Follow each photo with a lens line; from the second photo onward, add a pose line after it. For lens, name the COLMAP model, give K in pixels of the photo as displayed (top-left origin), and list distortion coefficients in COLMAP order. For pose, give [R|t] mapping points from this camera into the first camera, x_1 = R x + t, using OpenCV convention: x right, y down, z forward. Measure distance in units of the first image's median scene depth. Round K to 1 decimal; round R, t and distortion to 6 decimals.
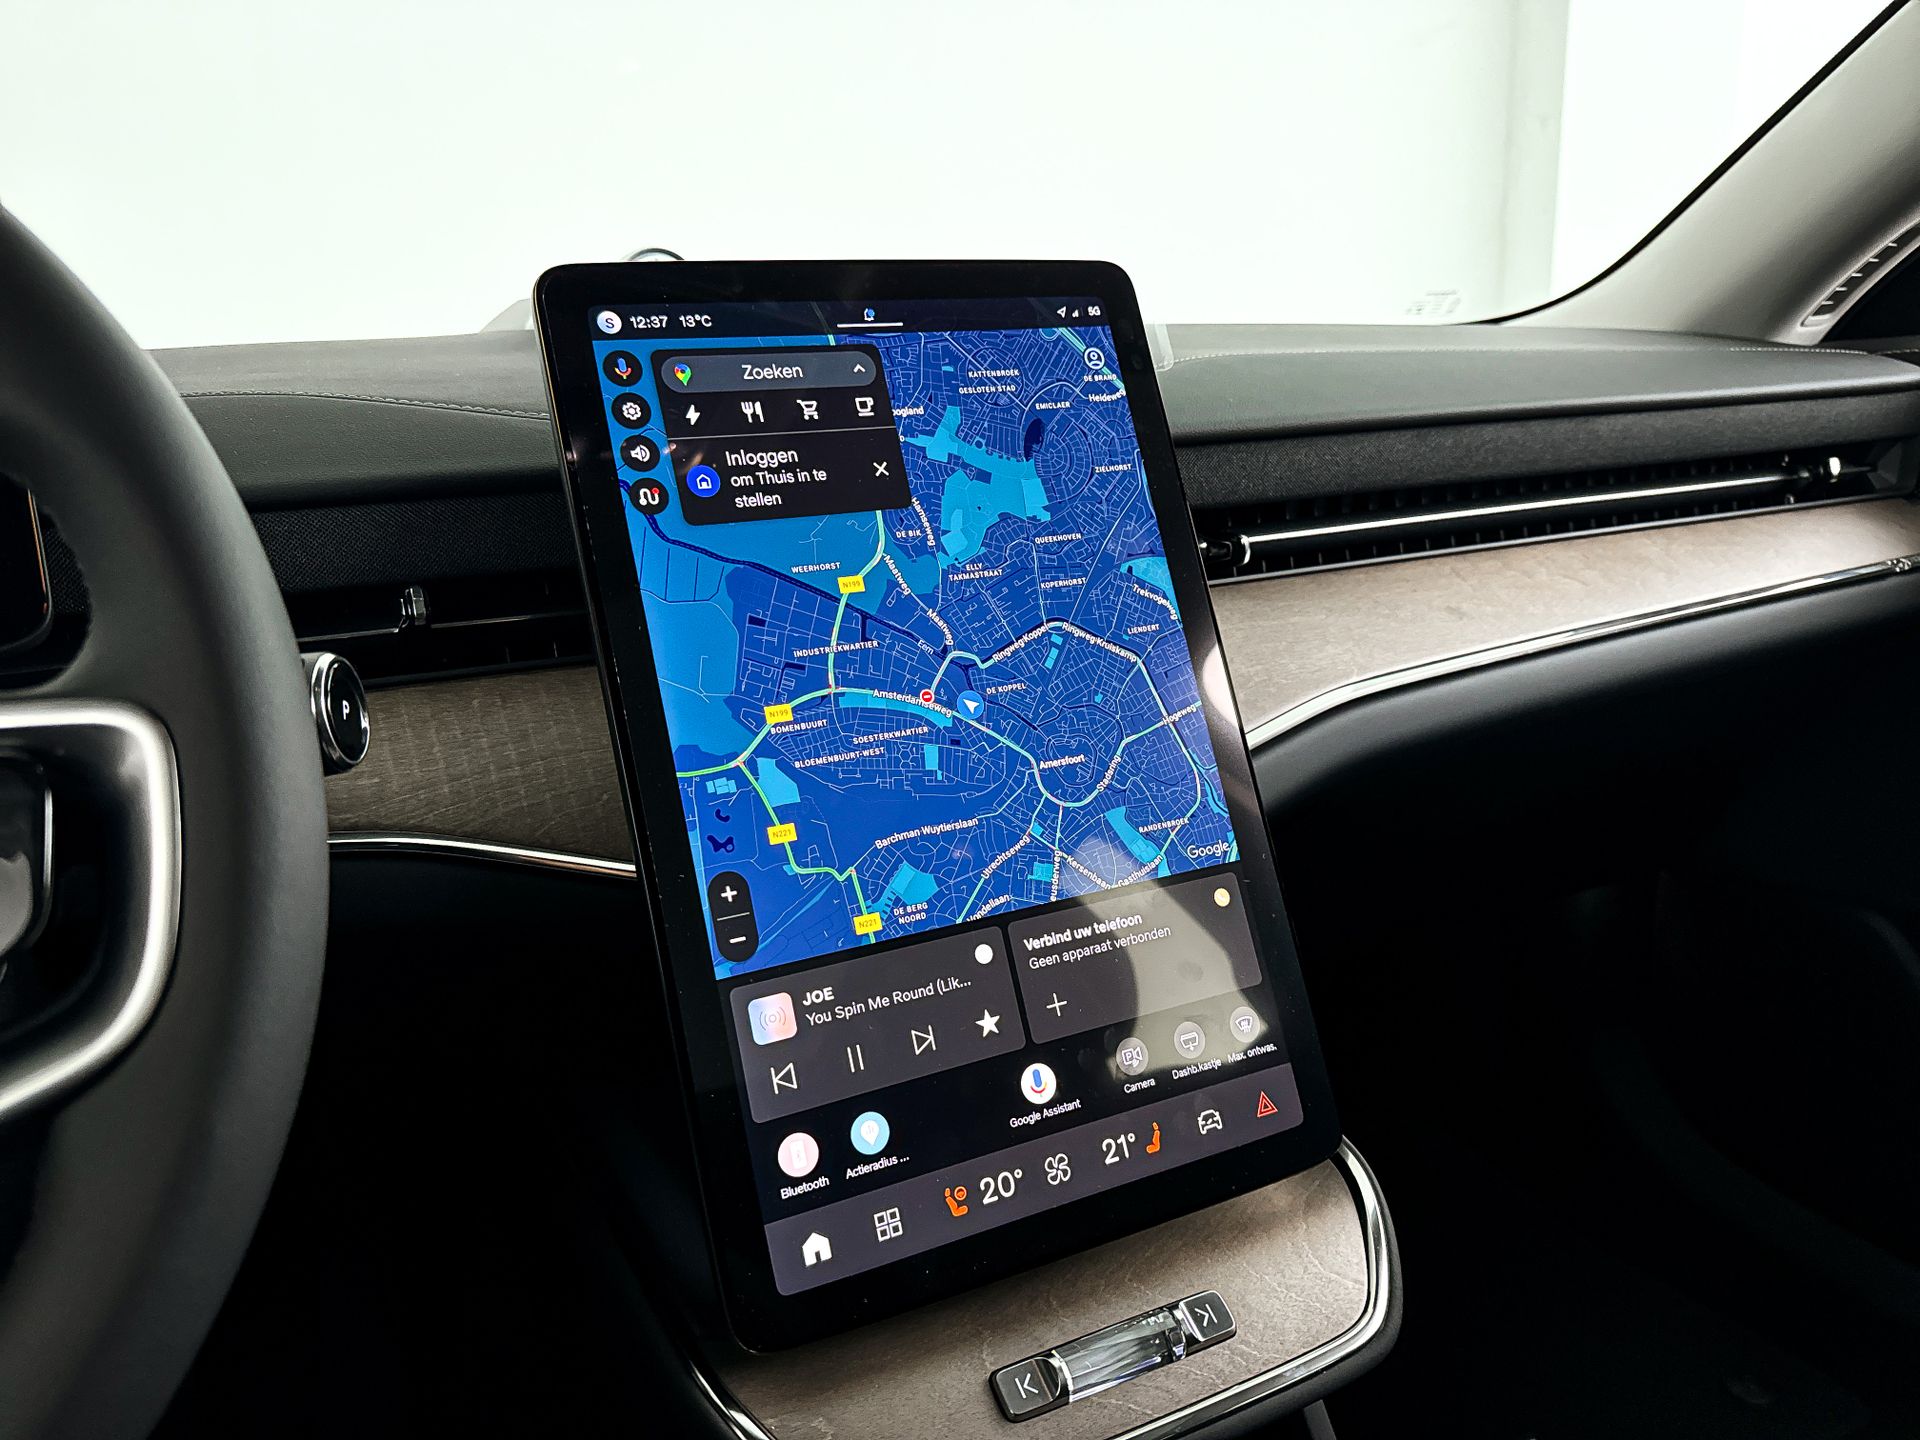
lens RADIAL K [[1362.9, 0, 957.3], [0, 1362.9, 712.3], [0, 0, 1]] dist [0.033556, -0.056830]
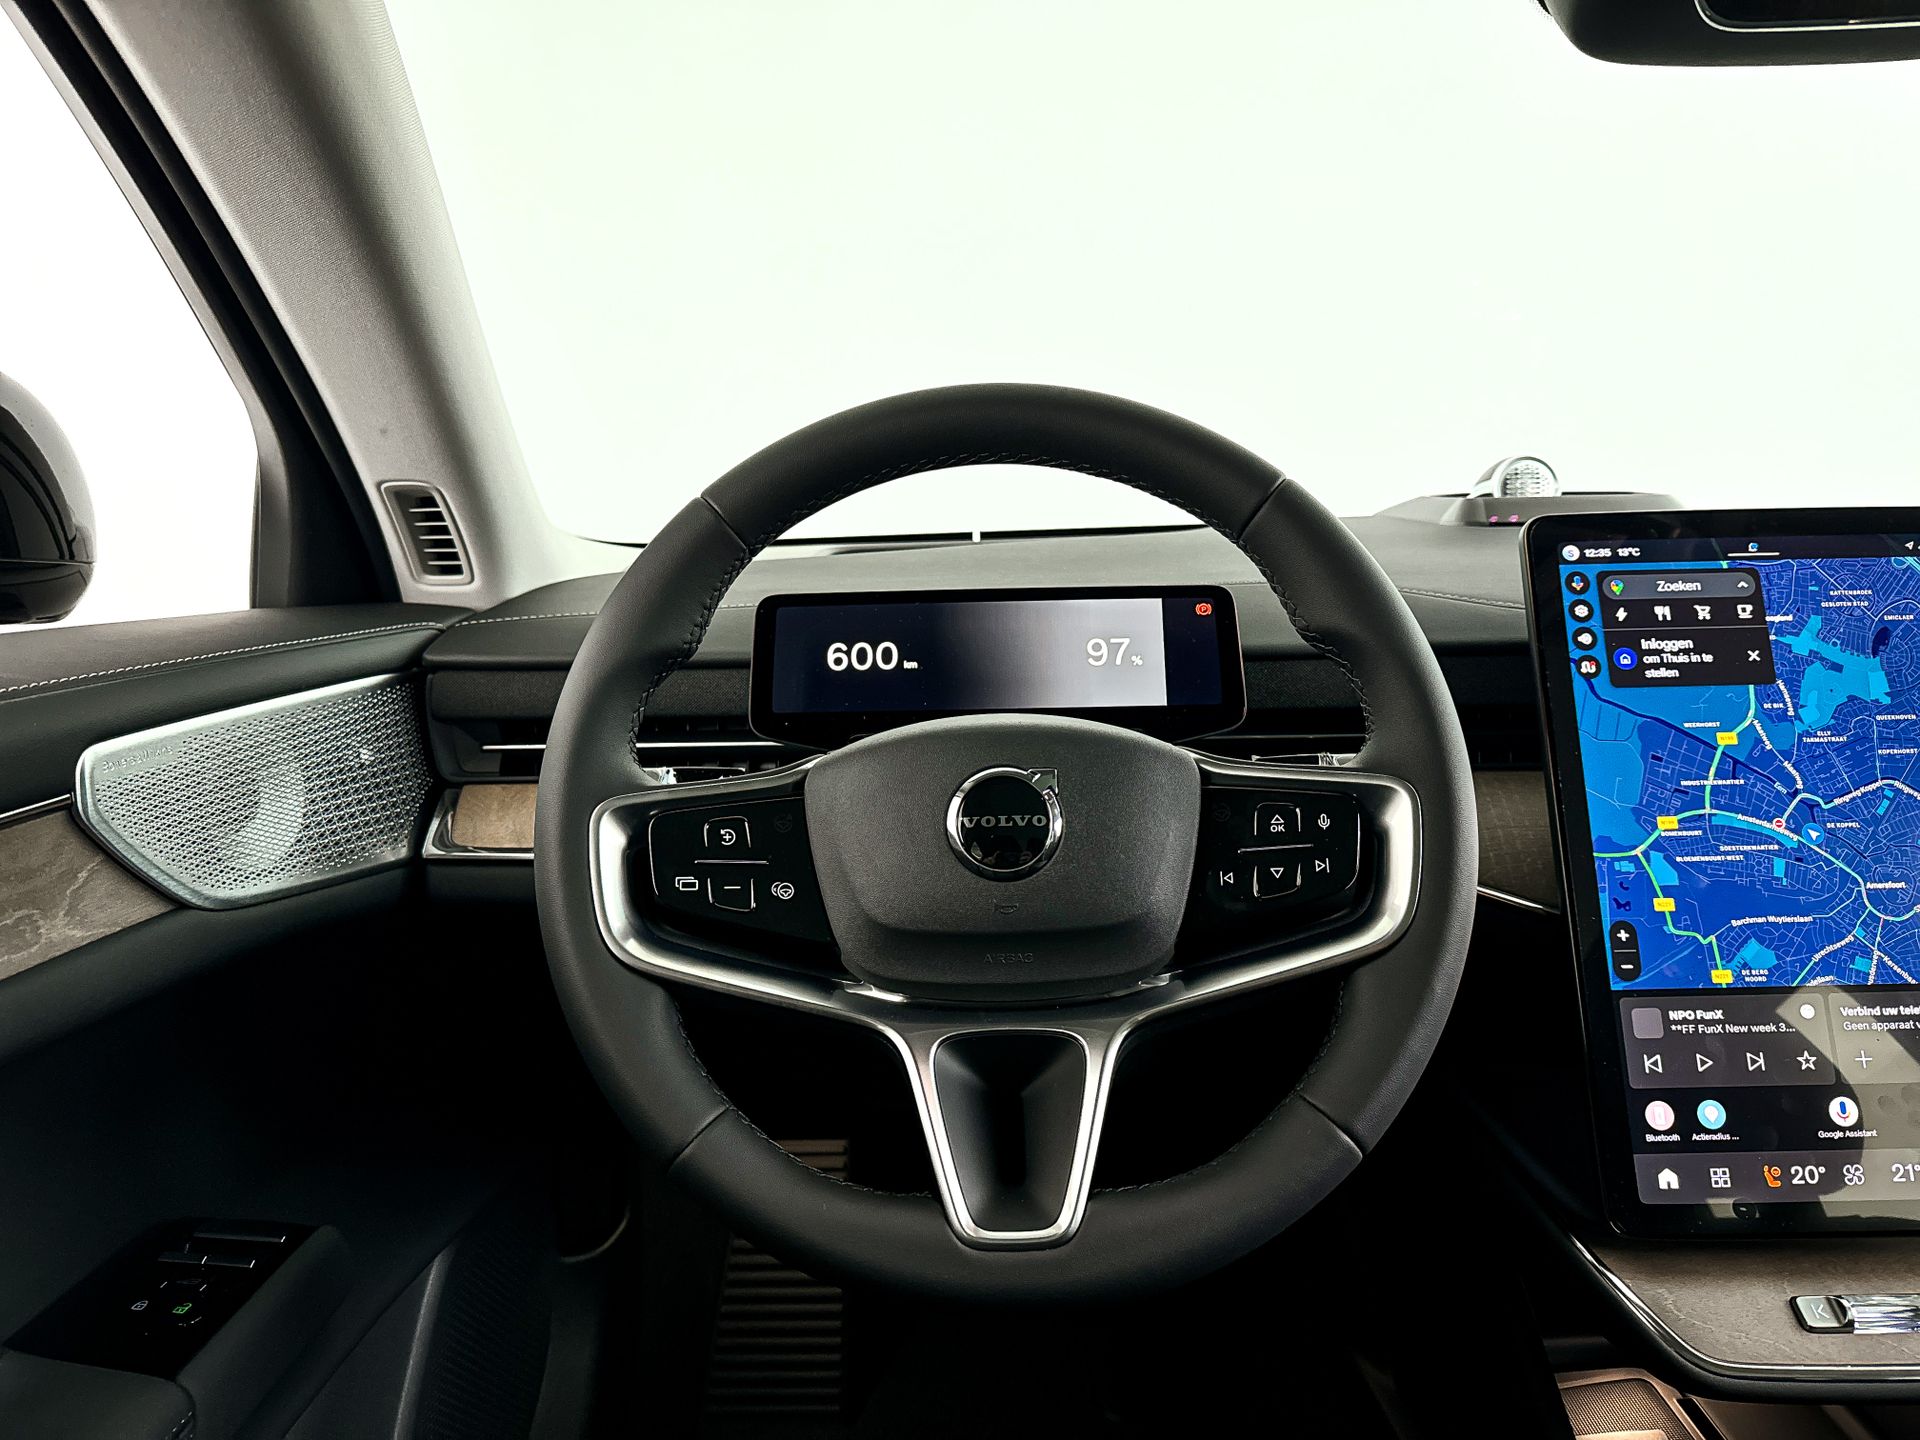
lens RADIAL K [[1362.9, 0, 922.6], [0, 1362.9, 722.5], [0, 0, 1]] dist [0.033556, -0.056830]
pose [[0.890931, 0.104501, -0.441952, -0.196784], [-0.124880, 0.992023, -0.017179, 0.020063], [0.436632, 0.070497, 0.896874, -0.659380]]
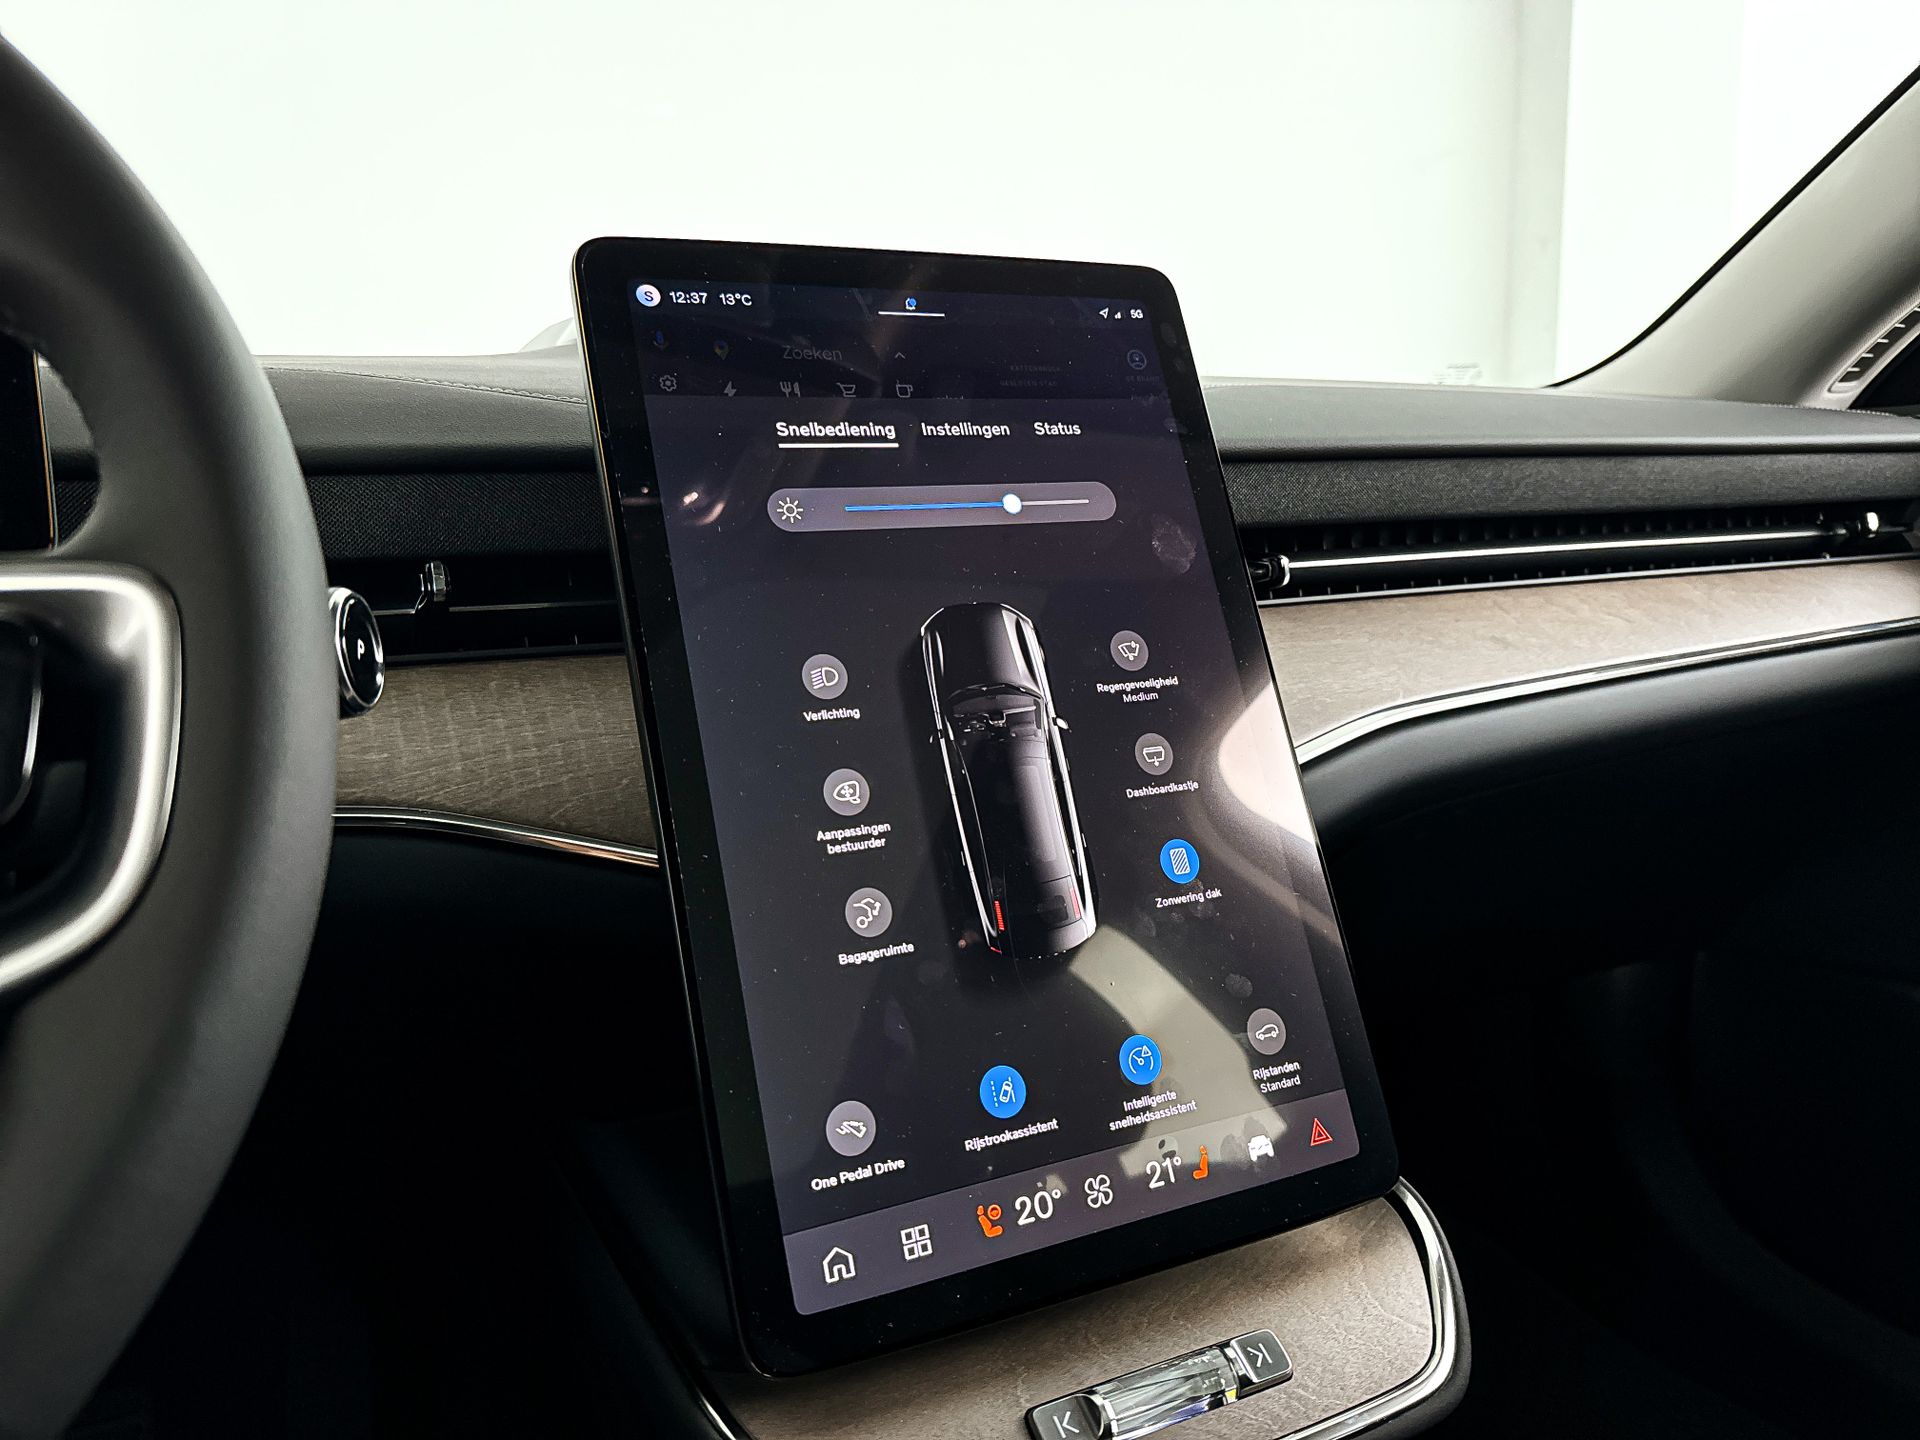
lens RADIAL K [[1362.9, 0, 959.4], [0, 1362.9, 711.4], [0, 0, 1]] dist [0.033556, -0.056830]
pose [[0.999839, 0.017921, -0.000092, -0.025595], [-0.017867, 0.996361, -0.083345, 0.086360], [-0.001402, 0.083333, 0.996521, 0.048595]]
